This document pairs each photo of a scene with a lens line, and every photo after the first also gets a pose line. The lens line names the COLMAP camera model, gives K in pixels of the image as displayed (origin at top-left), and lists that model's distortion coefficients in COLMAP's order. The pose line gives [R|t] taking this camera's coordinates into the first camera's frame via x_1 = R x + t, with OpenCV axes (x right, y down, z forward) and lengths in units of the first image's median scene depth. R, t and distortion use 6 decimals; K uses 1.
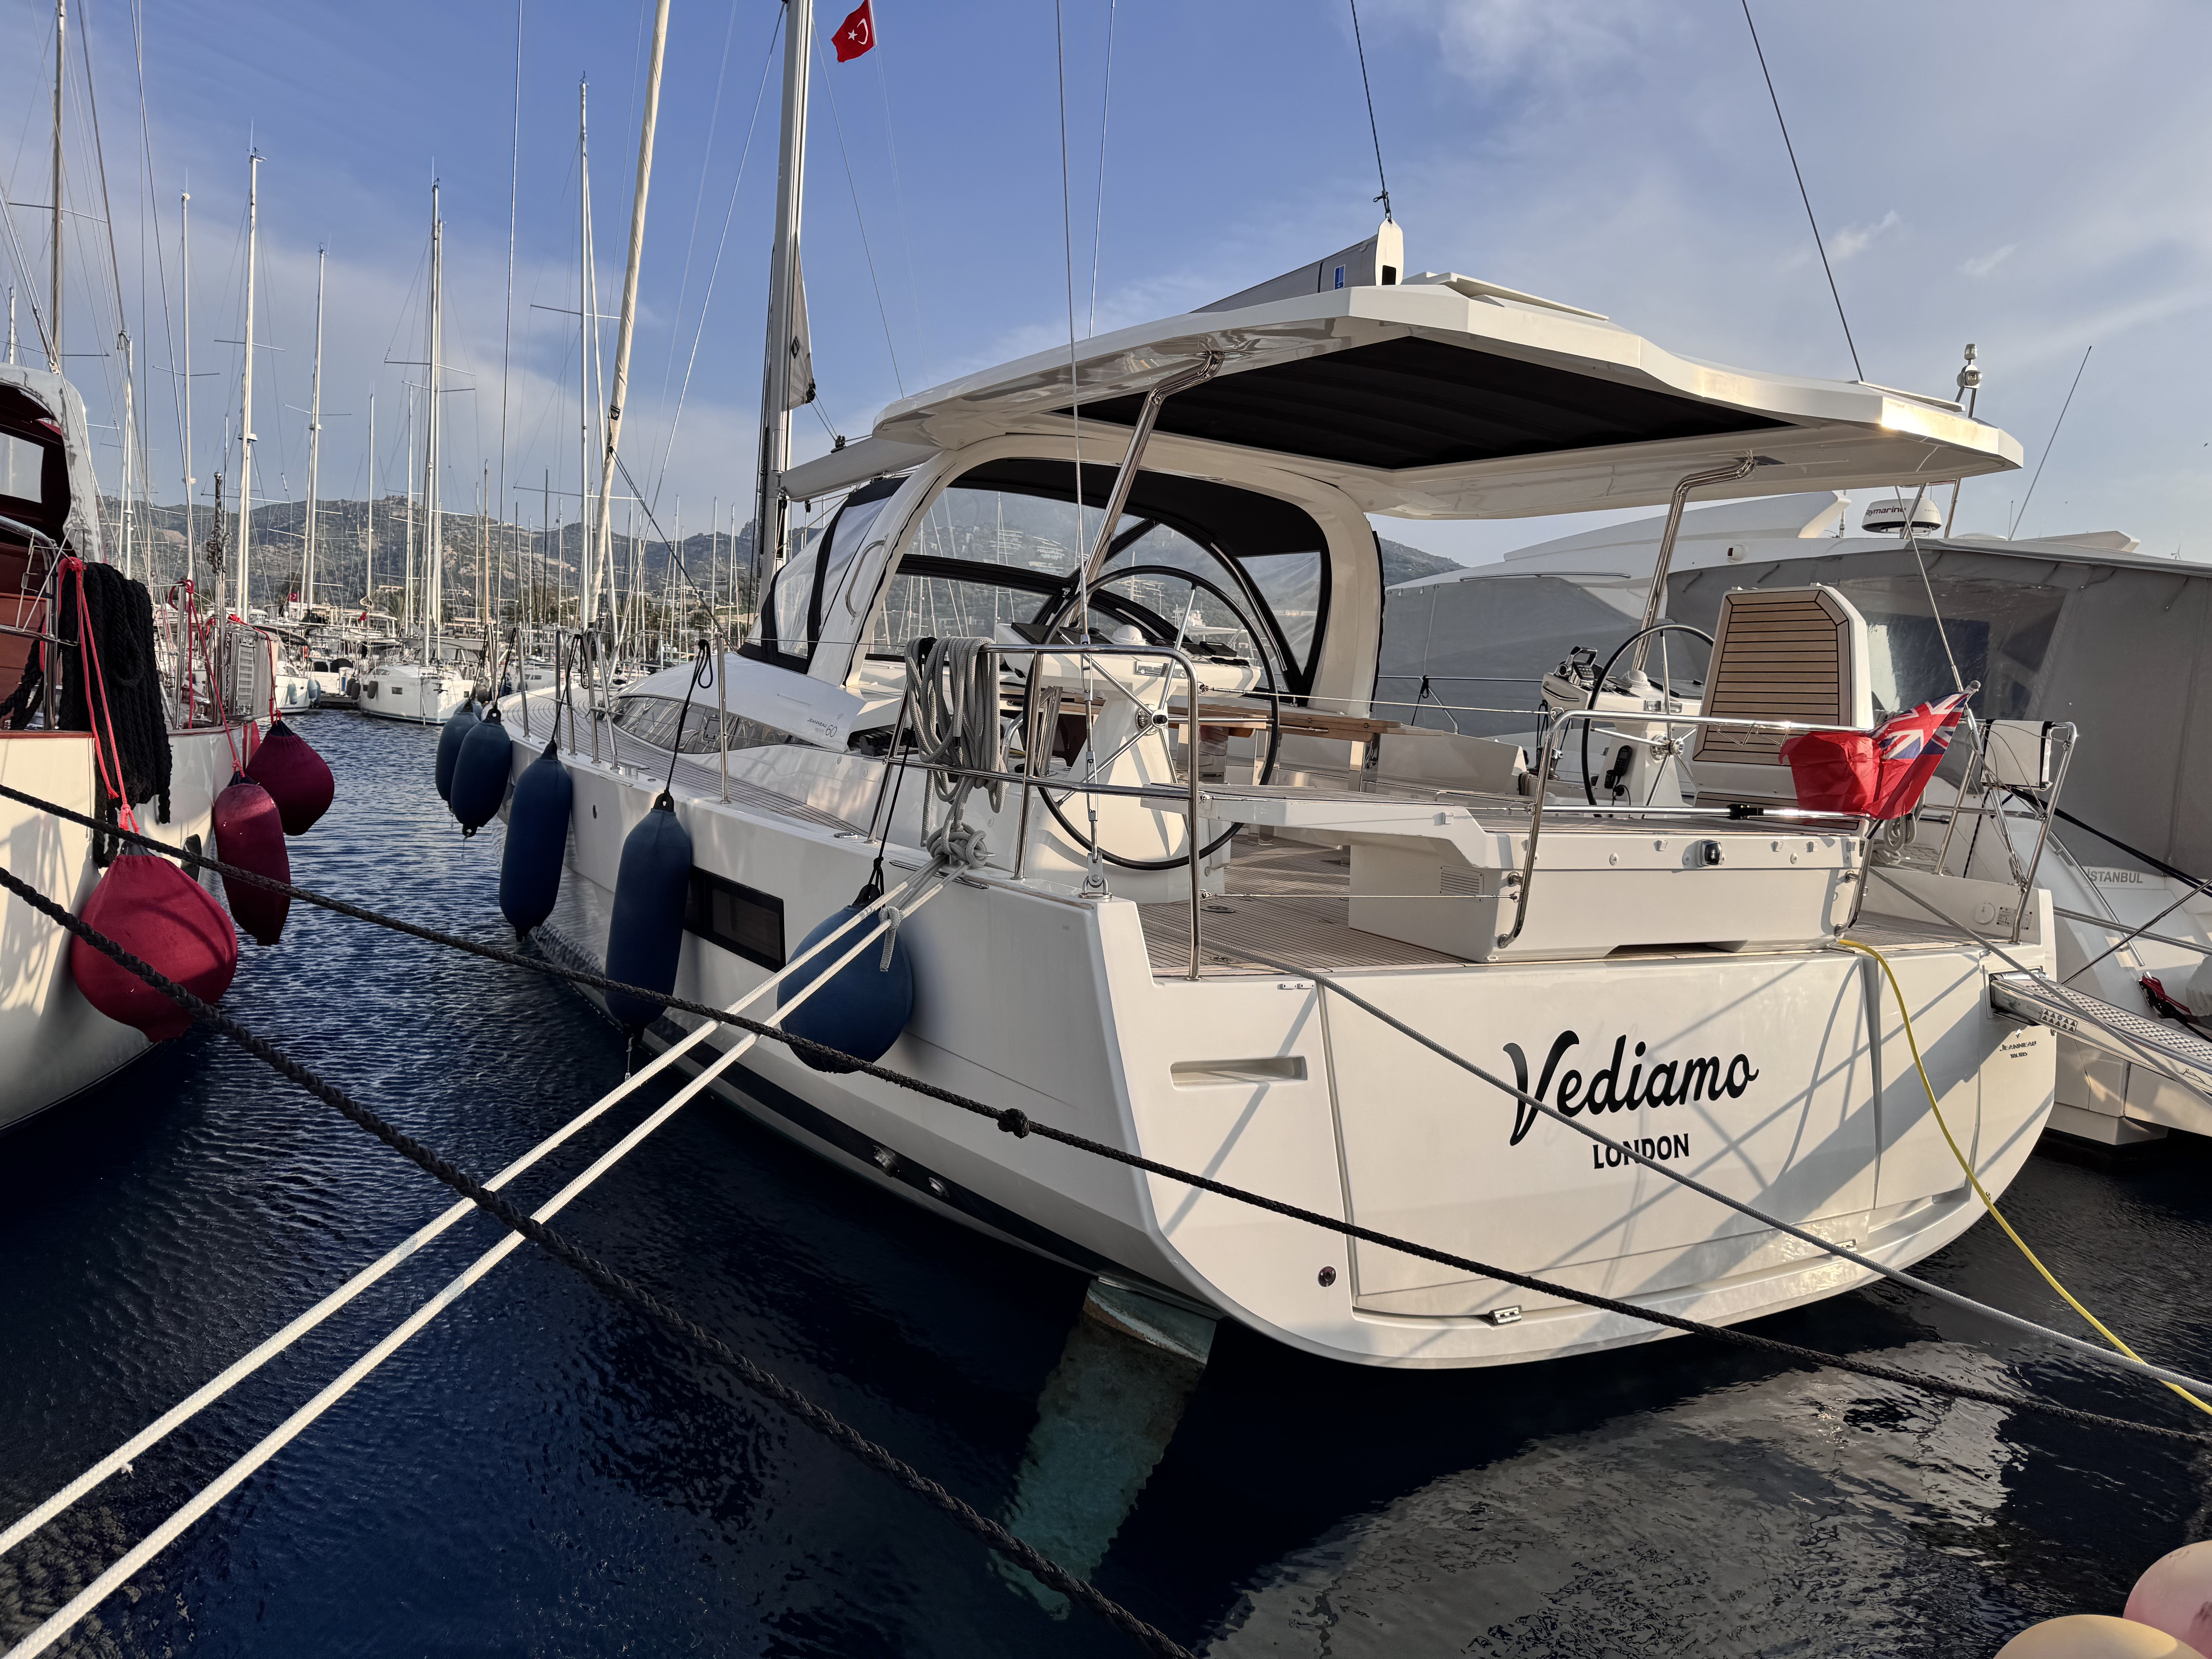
lens RADIAL K [[1592.5, 0, 1114.8], [0, 1592.5, 845.5], [0, 0, 1]] dist [-0.005147, -0.004696]
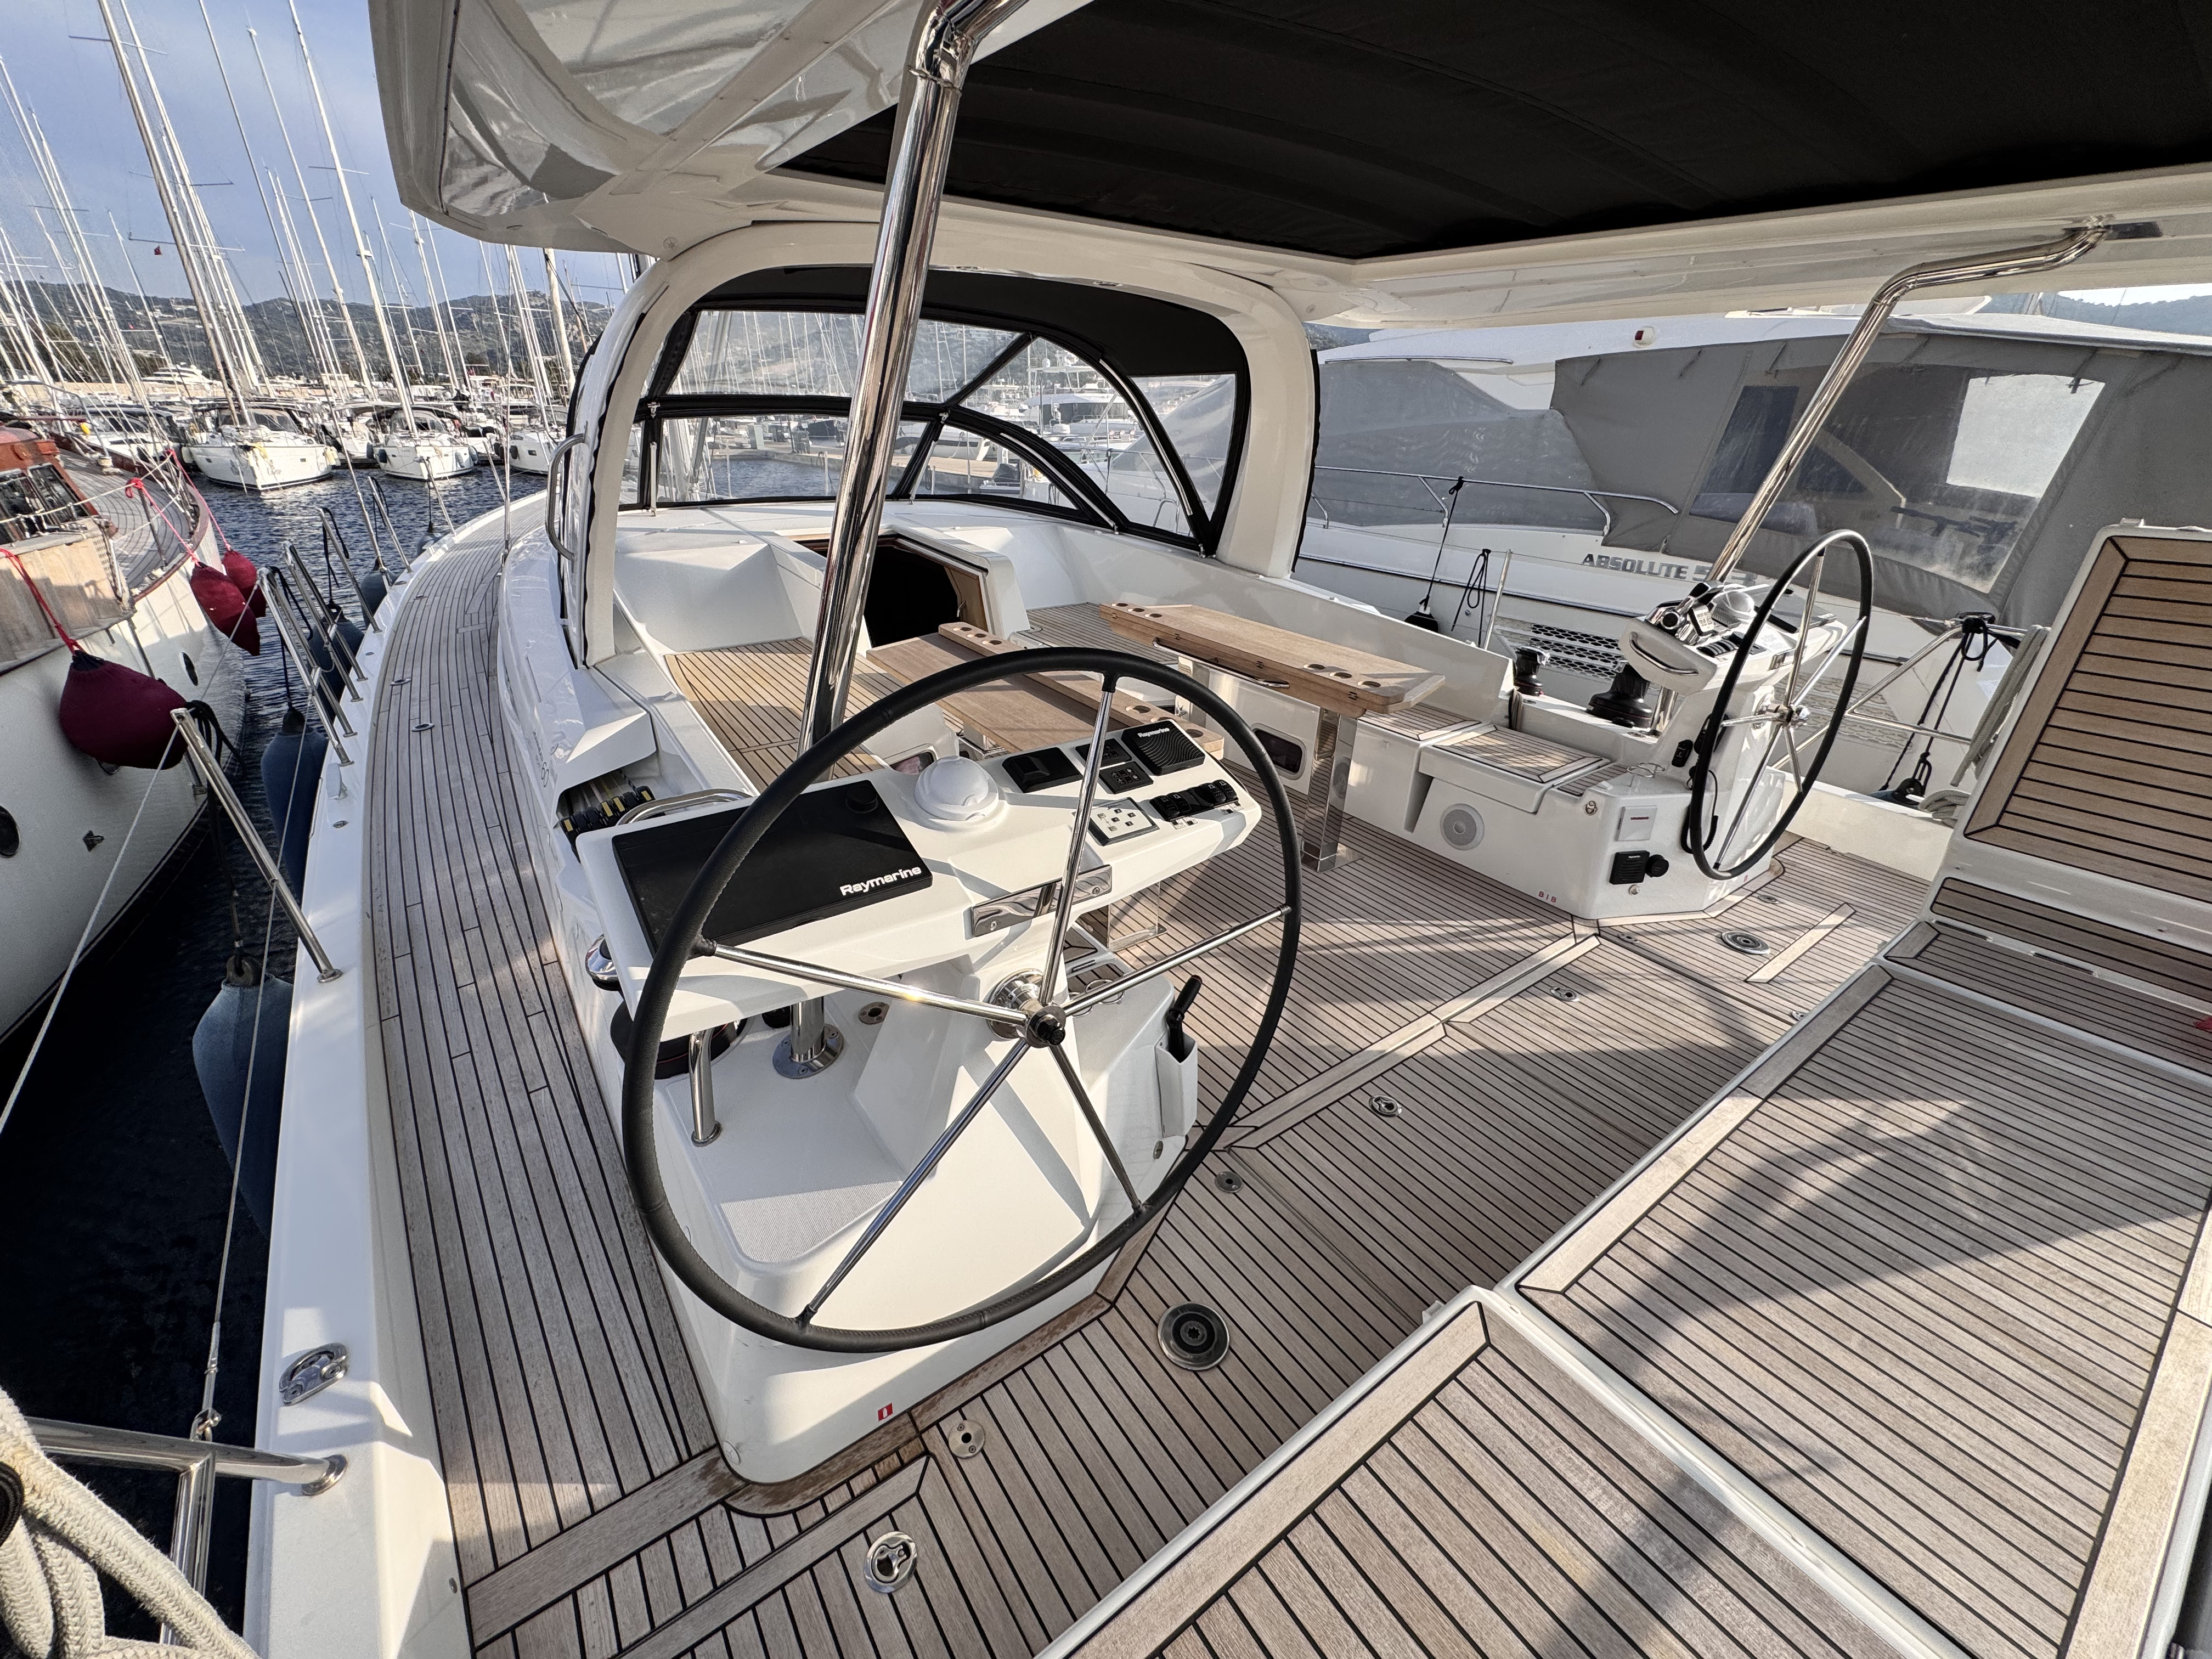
lens RADIAL K [[888.5, 0, 1106.6], [0, 888.5, 832.6], [0, 0, 1]] dist [-0.012090, 0.000053]
pose [[0.996290, -0.074293, 0.043444, 0.024832], [0.054519, 0.935405, 0.349351, -0.120337], [-0.066593, -0.345686, 0.935984, 0.471699]]
